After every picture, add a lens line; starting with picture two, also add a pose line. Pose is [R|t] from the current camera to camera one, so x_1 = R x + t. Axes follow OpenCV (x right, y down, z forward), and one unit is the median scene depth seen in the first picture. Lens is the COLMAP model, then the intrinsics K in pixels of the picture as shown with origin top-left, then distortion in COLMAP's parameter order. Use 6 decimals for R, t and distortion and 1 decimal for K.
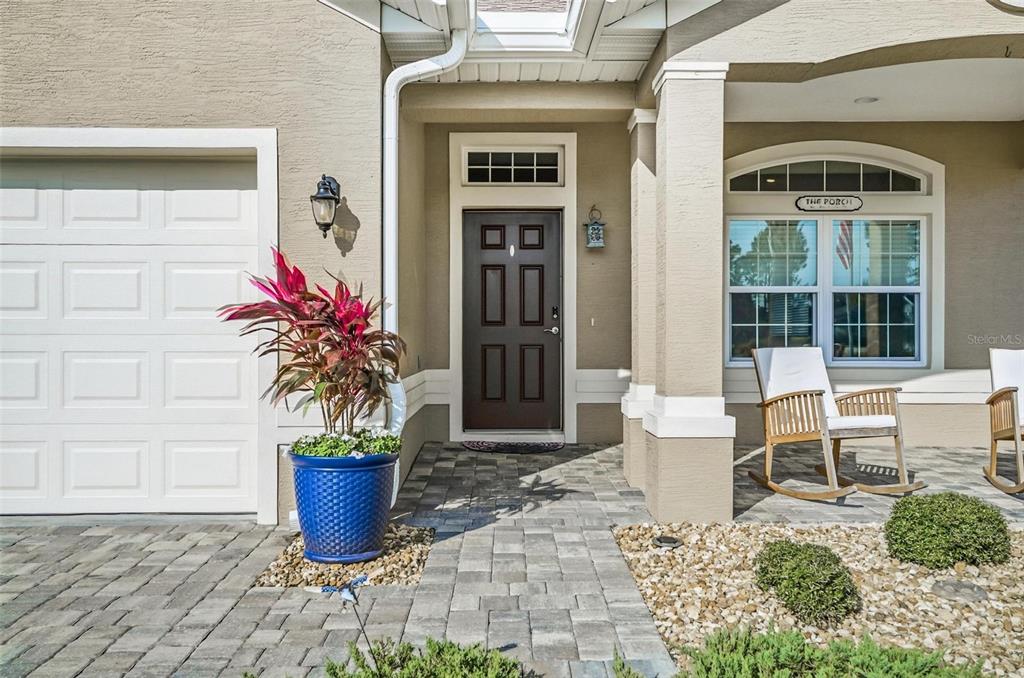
lens RADIAL K [[796.3, 0, 510.4], [0, 796.3, 341.2], [0, 0, 1]] dist [-0.003296, 0.003080]
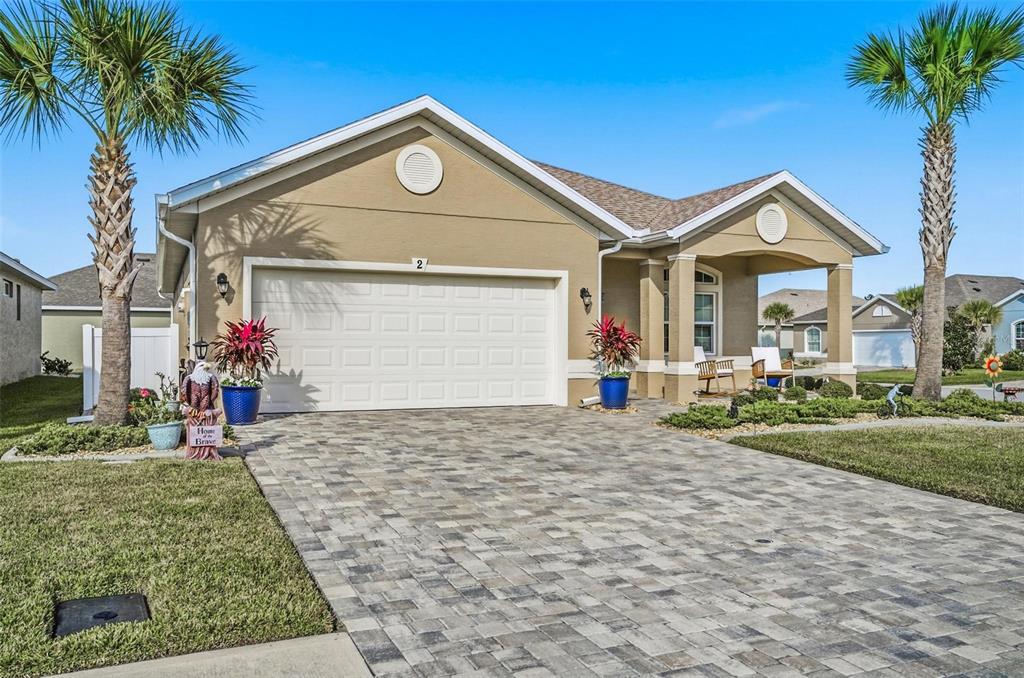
lens RADIAL K [[796.3, 0, 506.5], [0, 796.3, 335.4], [0, 0, 1]] dist [-0.003296, 0.003080]
pose [[0.920642, 0.008766, 0.390311, -1.597520], [-0.003447, 0.999891, -0.014327, 0.012965], [-0.390394, 0.011844, 0.920572, -1.551821]]
